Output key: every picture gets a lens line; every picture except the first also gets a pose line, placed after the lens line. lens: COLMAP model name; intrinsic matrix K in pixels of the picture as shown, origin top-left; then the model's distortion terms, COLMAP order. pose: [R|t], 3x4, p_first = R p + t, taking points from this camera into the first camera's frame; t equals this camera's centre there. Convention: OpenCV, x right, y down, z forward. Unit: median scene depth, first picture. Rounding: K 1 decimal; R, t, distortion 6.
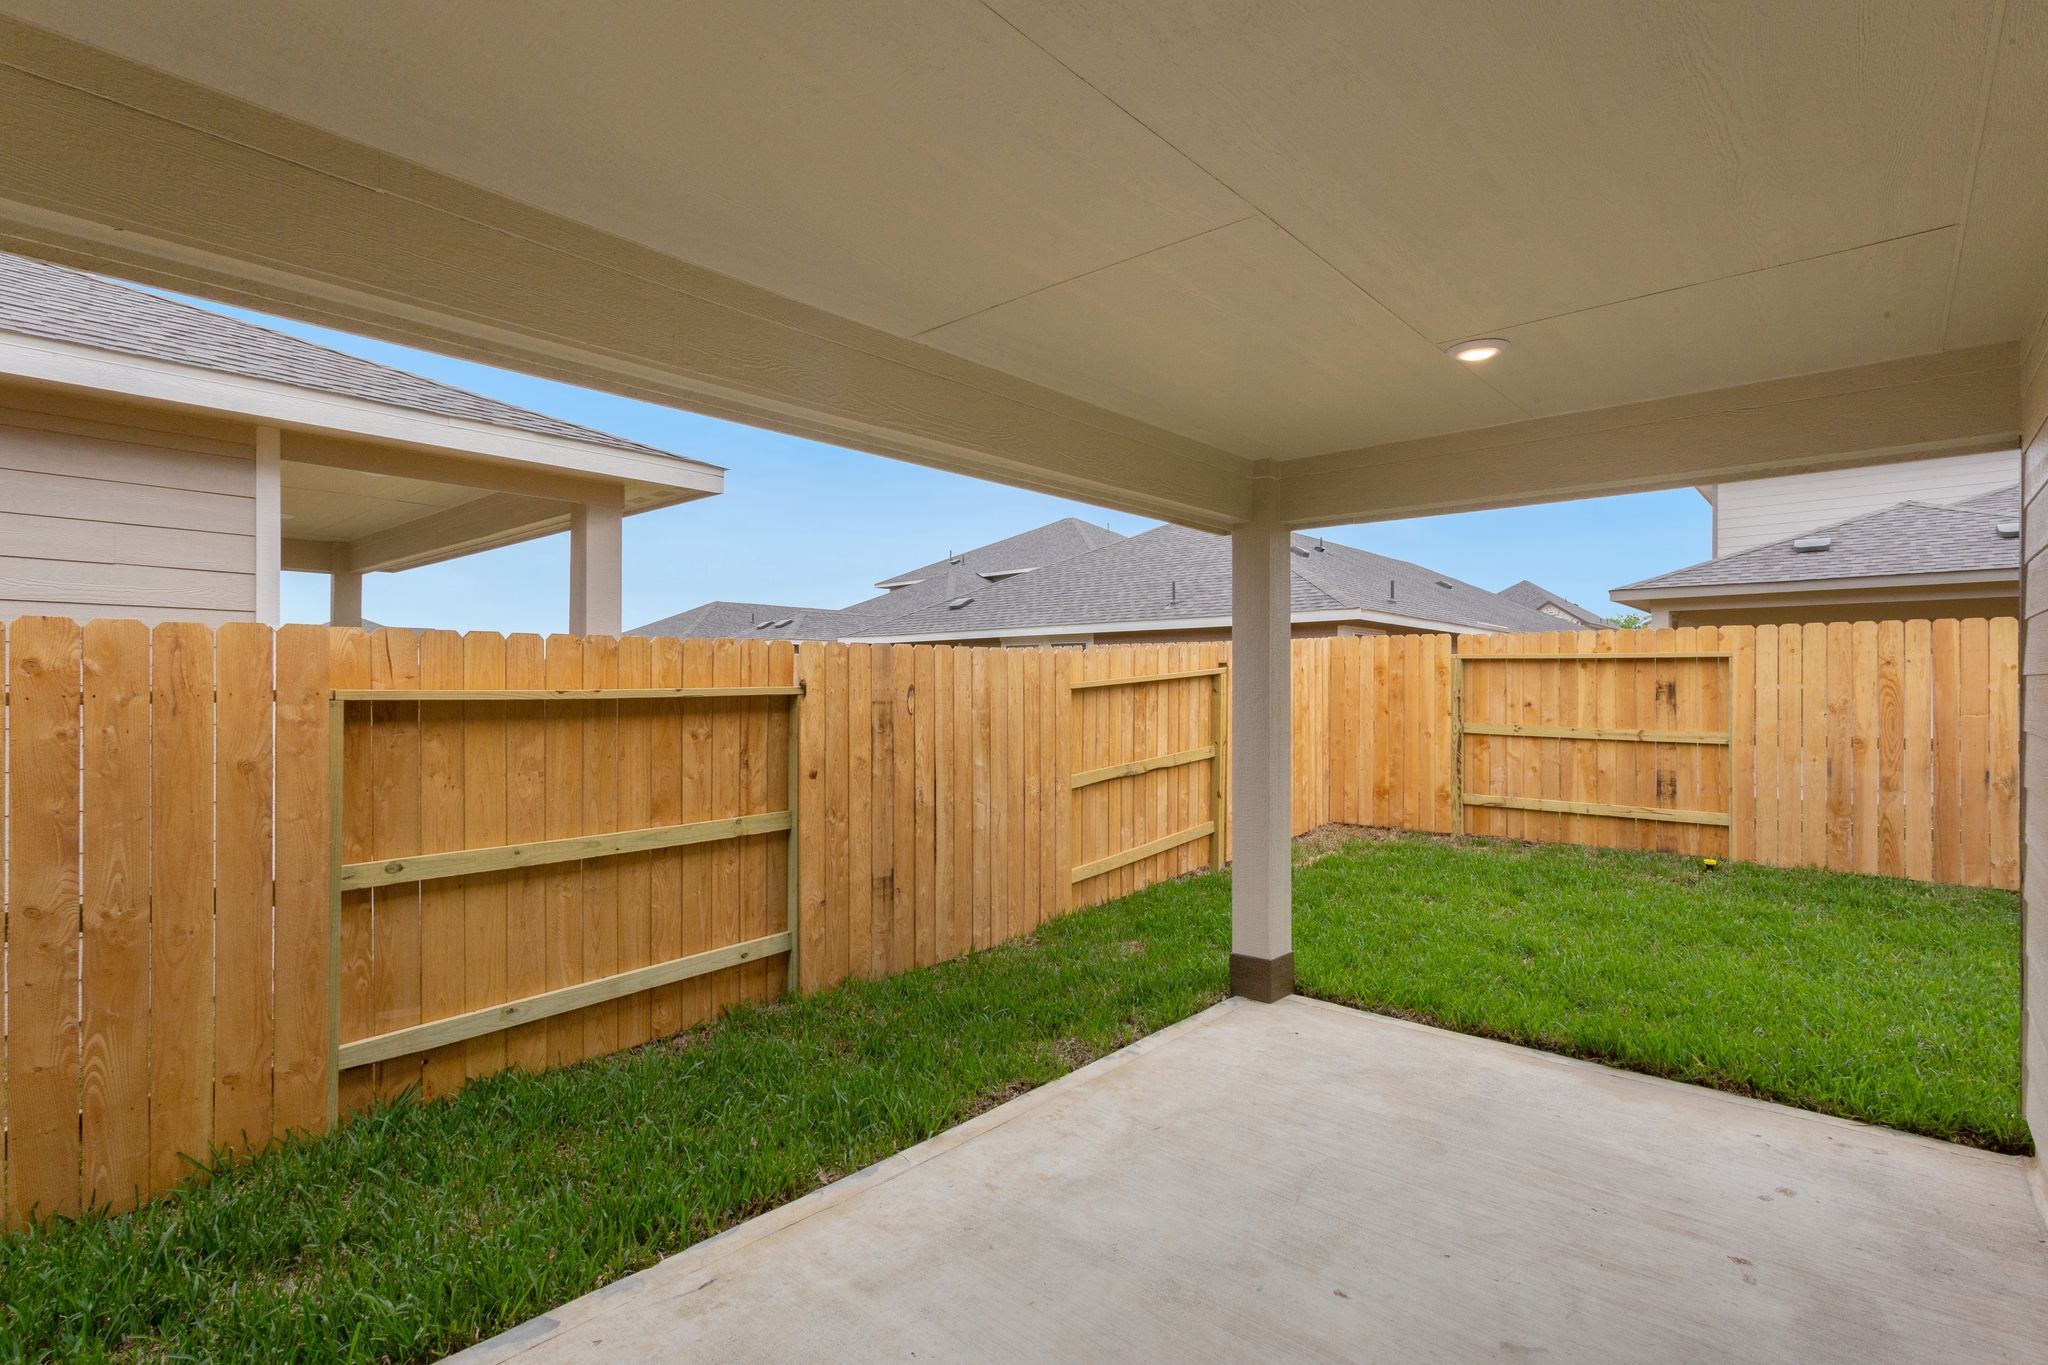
lens RADIAL K [[973.8, 0, 1044.0], [0, 973.8, 685.4], [0, 0, 1]] dist [0.002453, 0.003570]
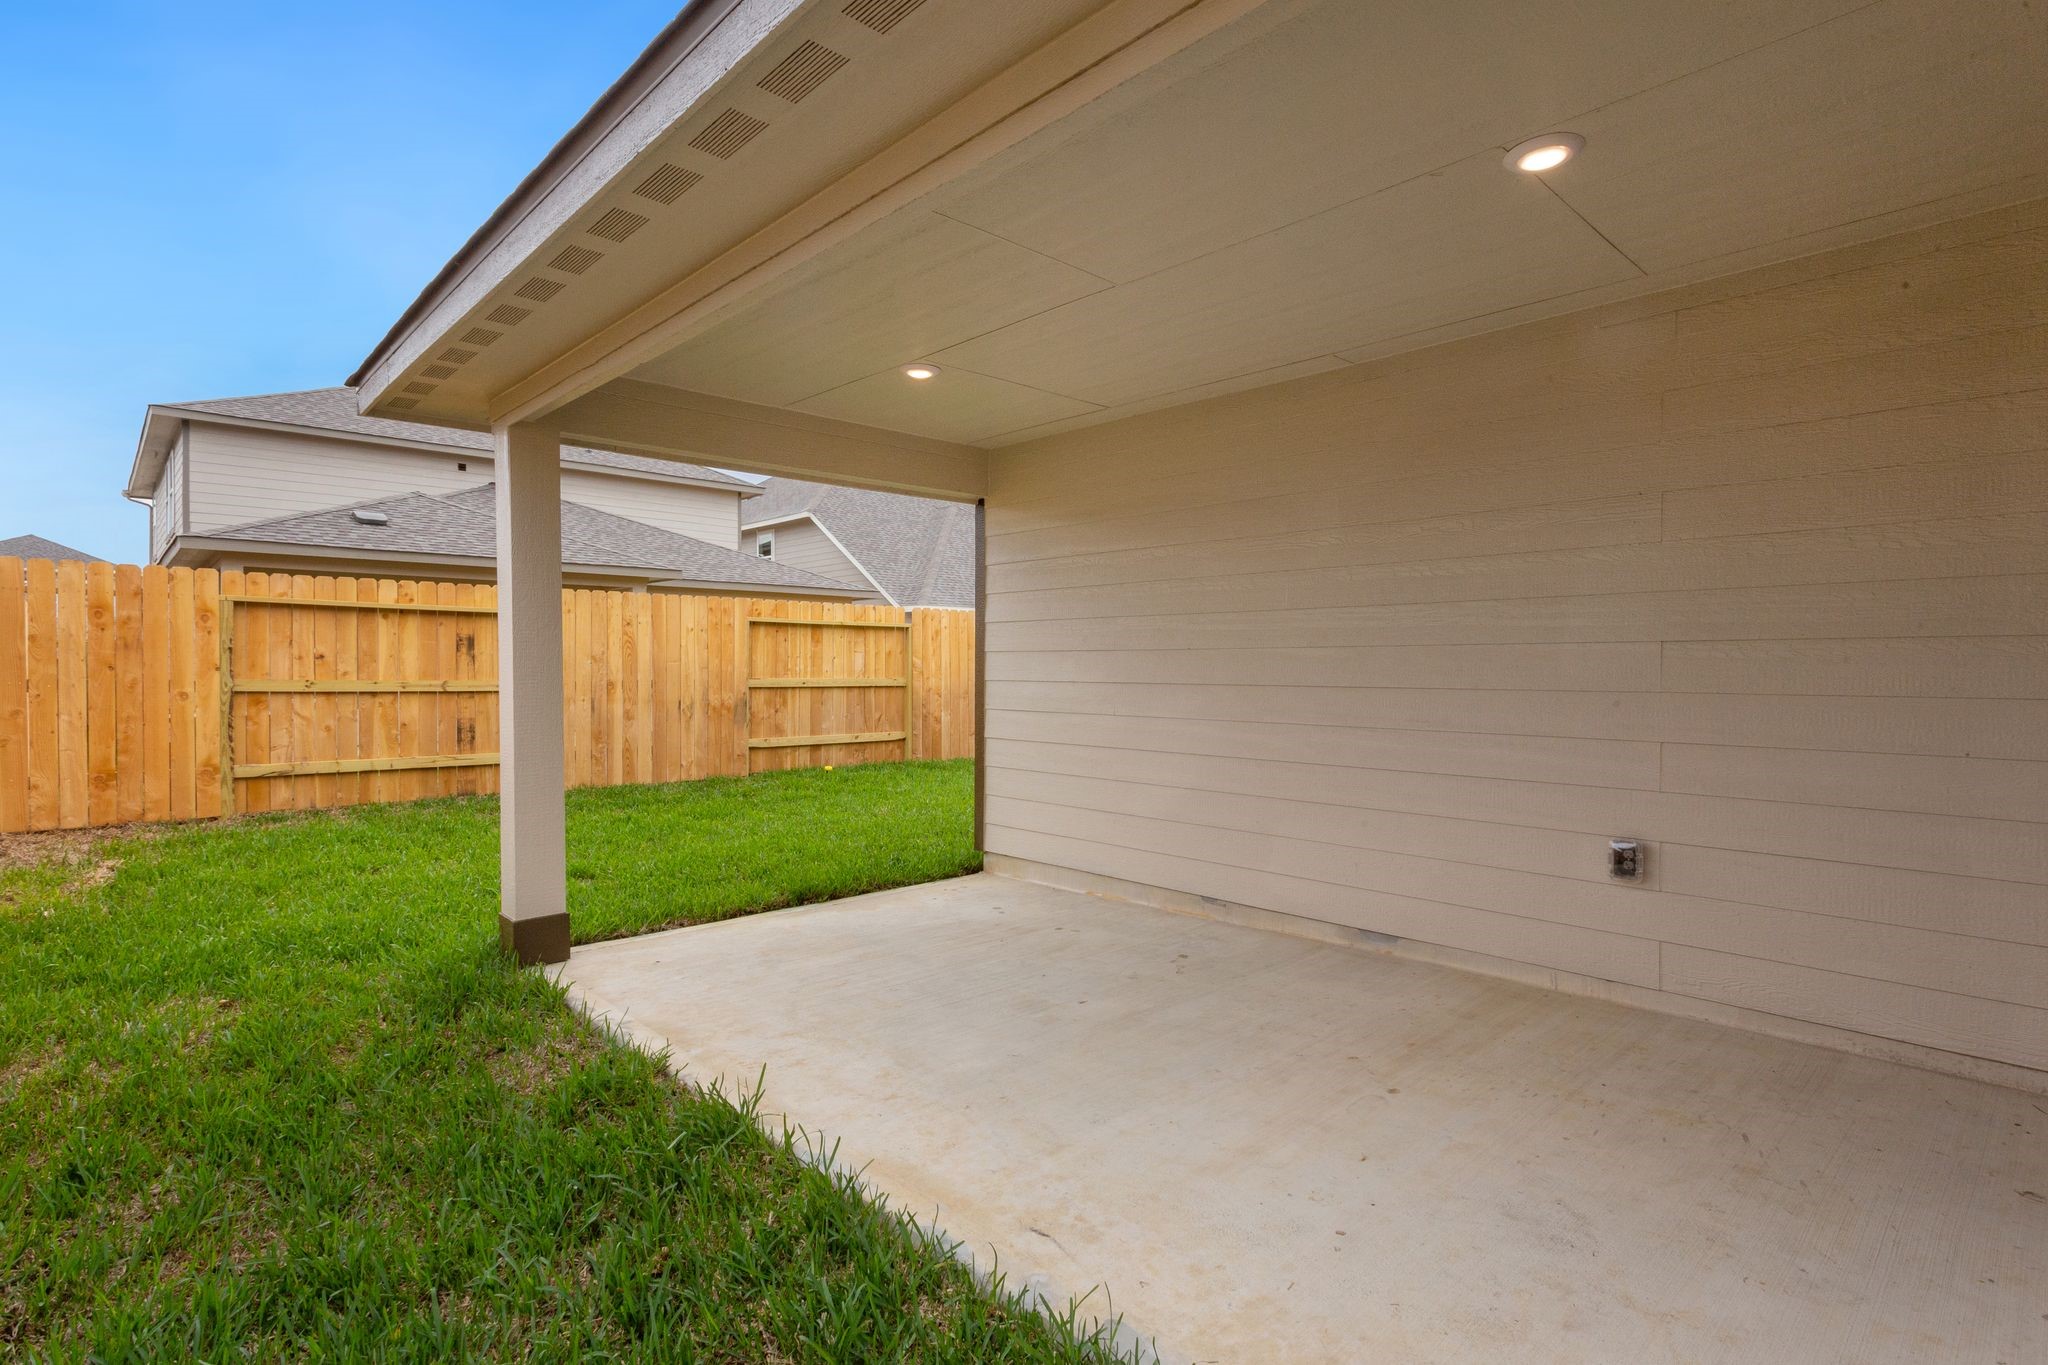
lens RADIAL K [[973.8, 0, 1043.4], [0, 973.8, 680.1], [0, 0, 1]] dist [0.002453, 0.003570]
pose [[0.114763, -0.015890, 0.993266, -0.328949], [-0.001100, 0.999869, 0.016123, 0.026756], [-0.993392, -0.002943, 0.114730, 0.243214]]
